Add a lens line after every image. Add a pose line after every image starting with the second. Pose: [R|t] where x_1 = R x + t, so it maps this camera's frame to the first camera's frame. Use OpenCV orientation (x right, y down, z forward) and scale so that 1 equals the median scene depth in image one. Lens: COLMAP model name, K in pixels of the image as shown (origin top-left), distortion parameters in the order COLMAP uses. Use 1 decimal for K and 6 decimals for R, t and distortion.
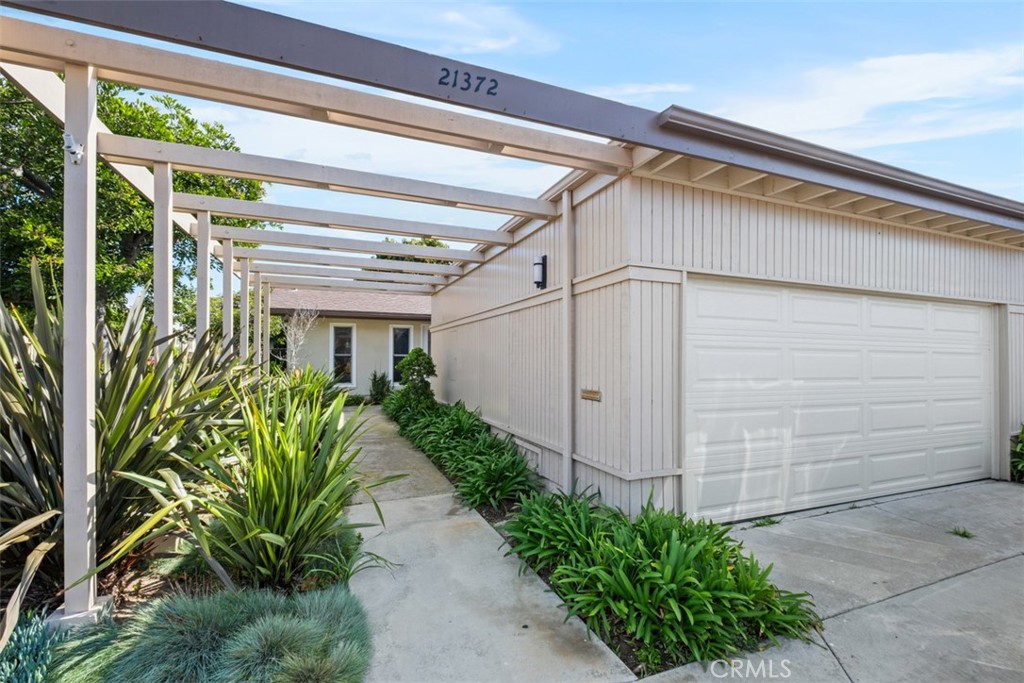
lens RADIAL K [[450.4, 0, 510.9], [0, 450.4, 356.8], [0, 0, 1]] dist [0.001271, 0.000486]
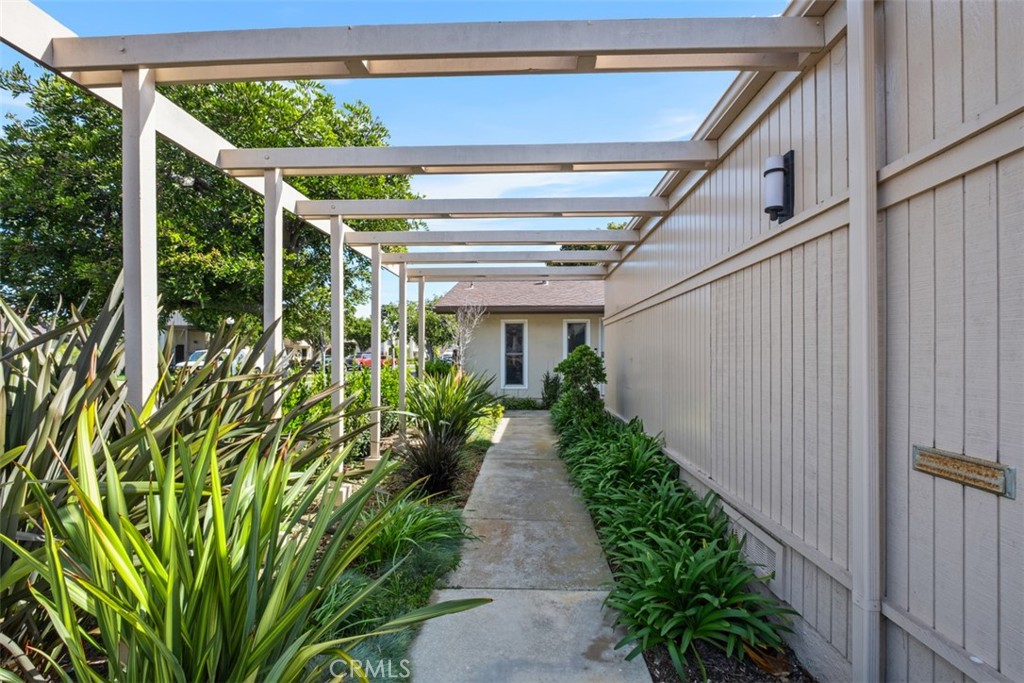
lens RADIAL K [[450.4, 0, 510.9], [0, 450.4, 356.8], [0, 0, 1]] dist [0.001271, 0.000486]
pose [[0.911933, -0.003815, -0.410322, -0.000656], [0.006332, 0.999969, 0.004776, -0.006889], [0.410291, -0.006953, 0.911928, 0.415479]]
